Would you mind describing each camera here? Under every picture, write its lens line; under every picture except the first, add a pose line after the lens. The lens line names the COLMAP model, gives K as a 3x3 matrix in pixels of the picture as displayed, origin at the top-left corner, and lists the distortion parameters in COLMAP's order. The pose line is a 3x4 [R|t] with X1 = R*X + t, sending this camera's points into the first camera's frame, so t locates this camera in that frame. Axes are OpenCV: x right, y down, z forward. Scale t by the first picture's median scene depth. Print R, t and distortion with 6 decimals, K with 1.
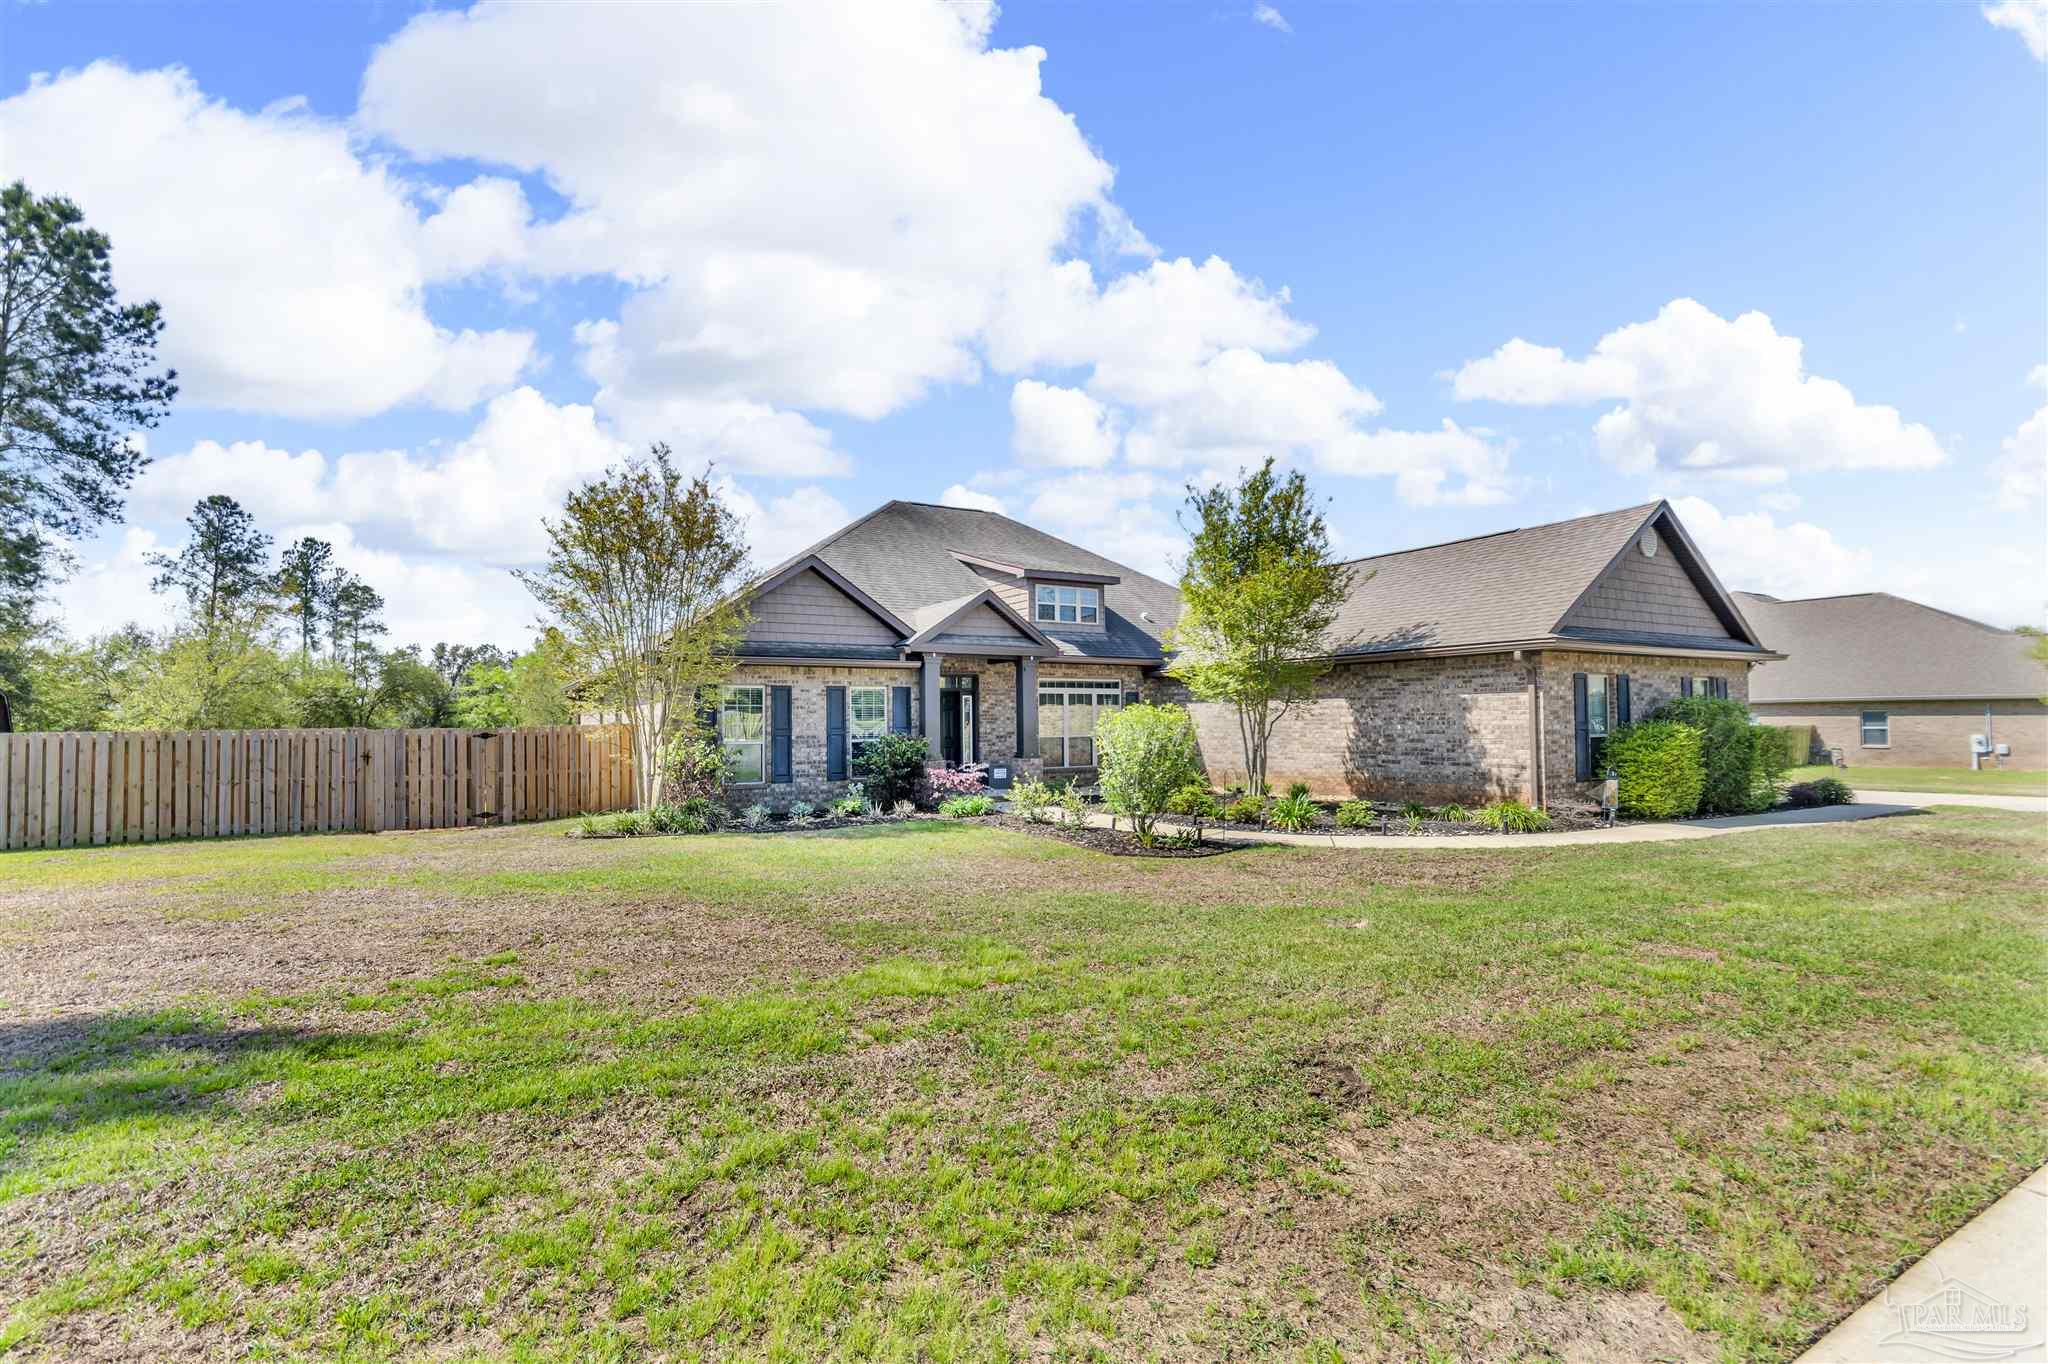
lens RADIAL K [[880.2, 0, 1017.4], [0, 880.2, 672.8], [0, 0, 1]] dist [0.001346, -0.000252]
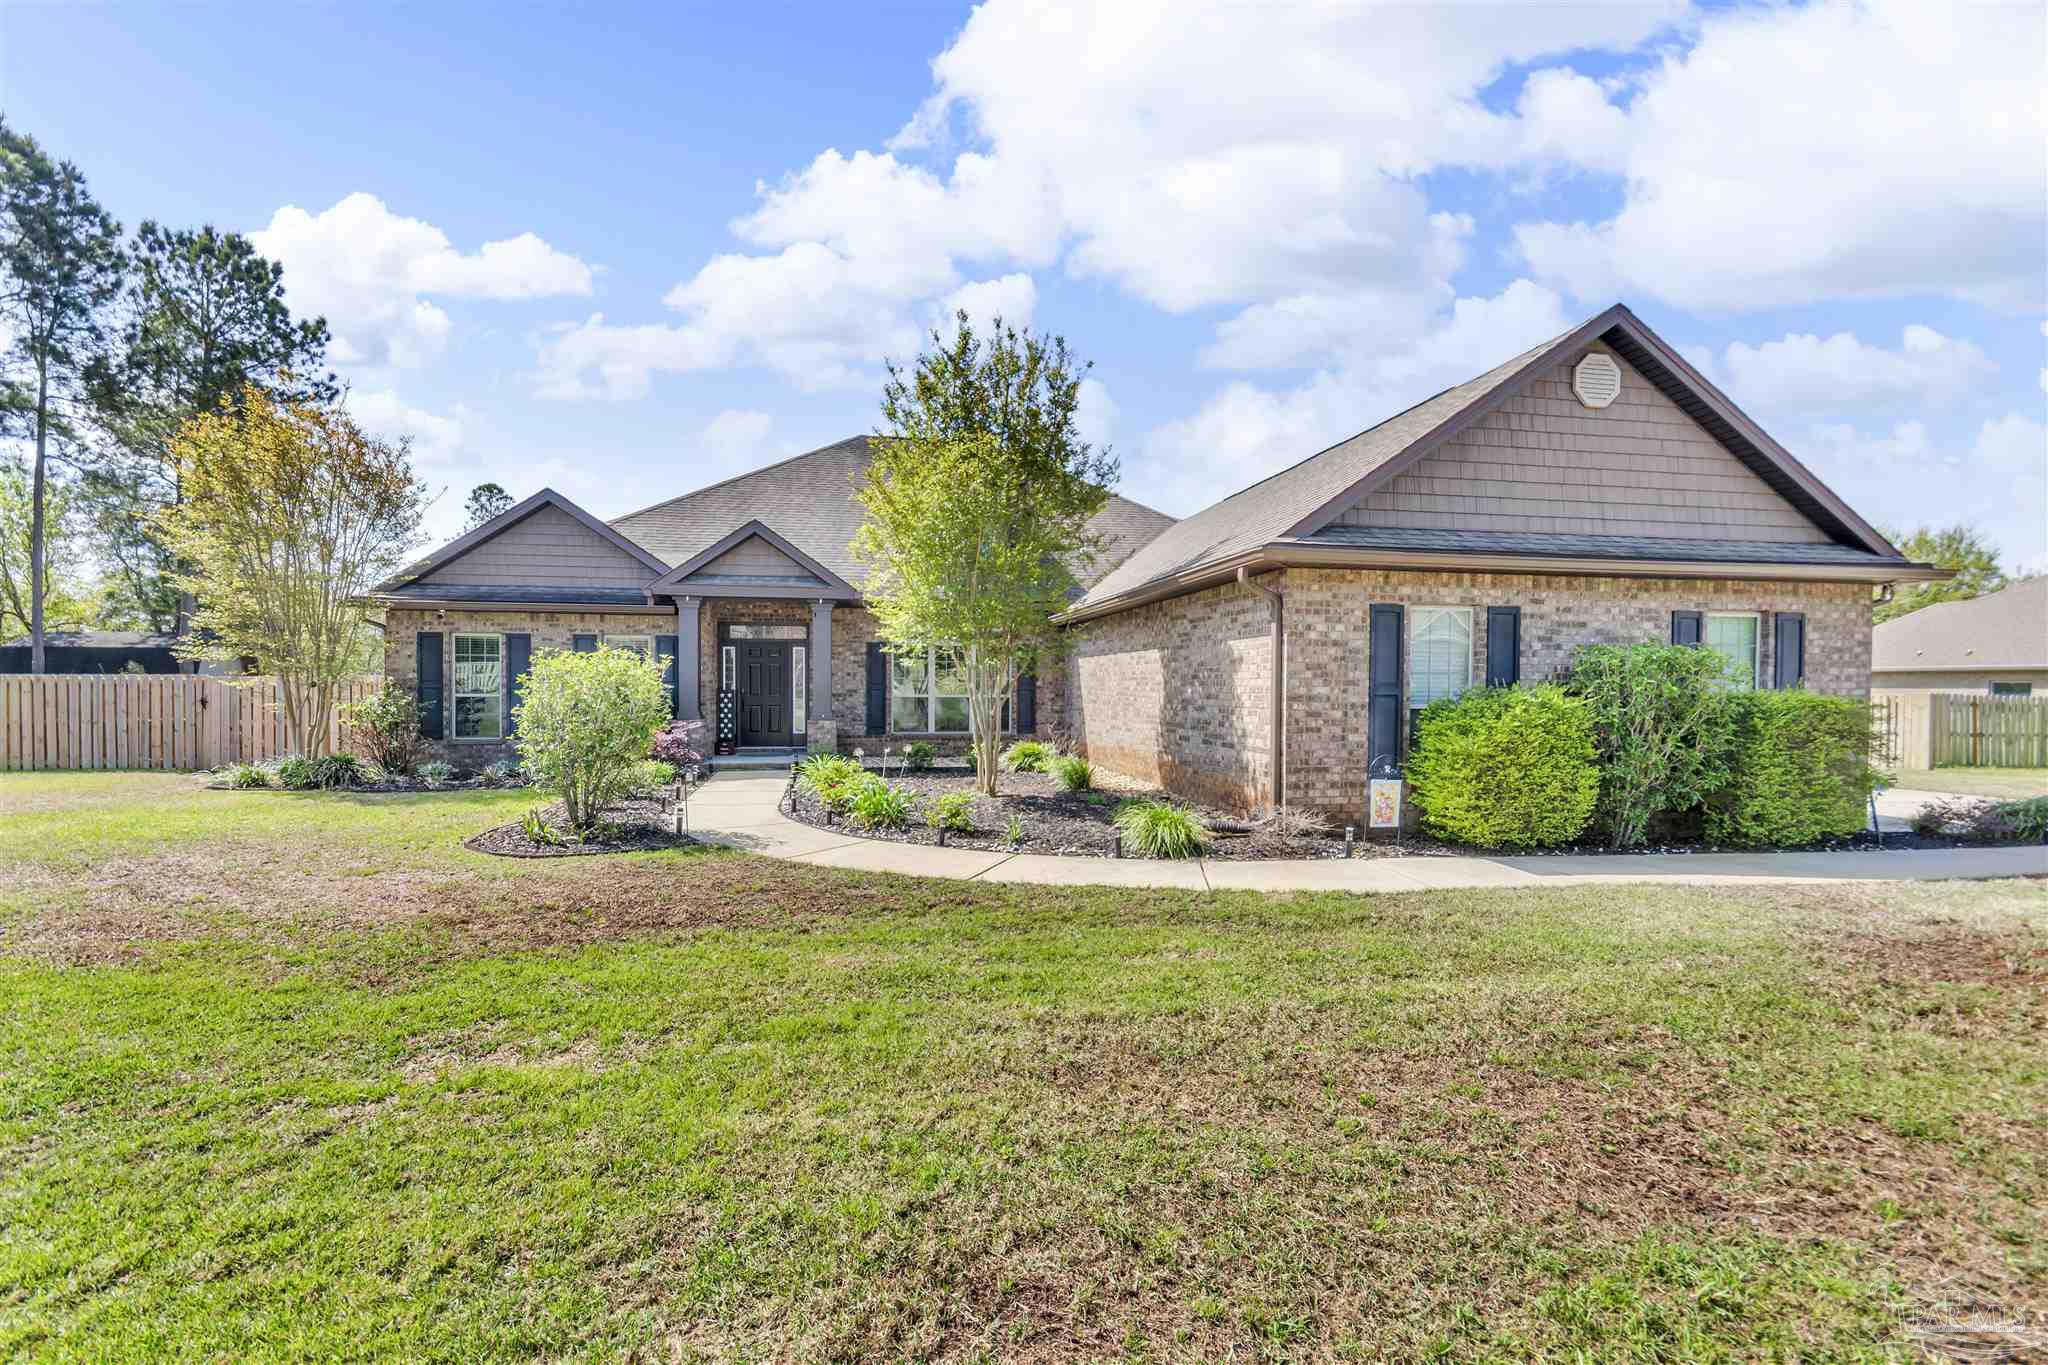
lens RADIAL K [[880.2, 0, 1023.0], [0, 880.2, 678.7], [0, 0, 1]] dist [0.001346, -0.000252]
pose [[0.945625, 0.011274, -0.325064, 0.558675], [0.004629, 0.998831, 0.048108, 0.020492], [0.325227, -0.046997, 0.944467, 0.314513]]
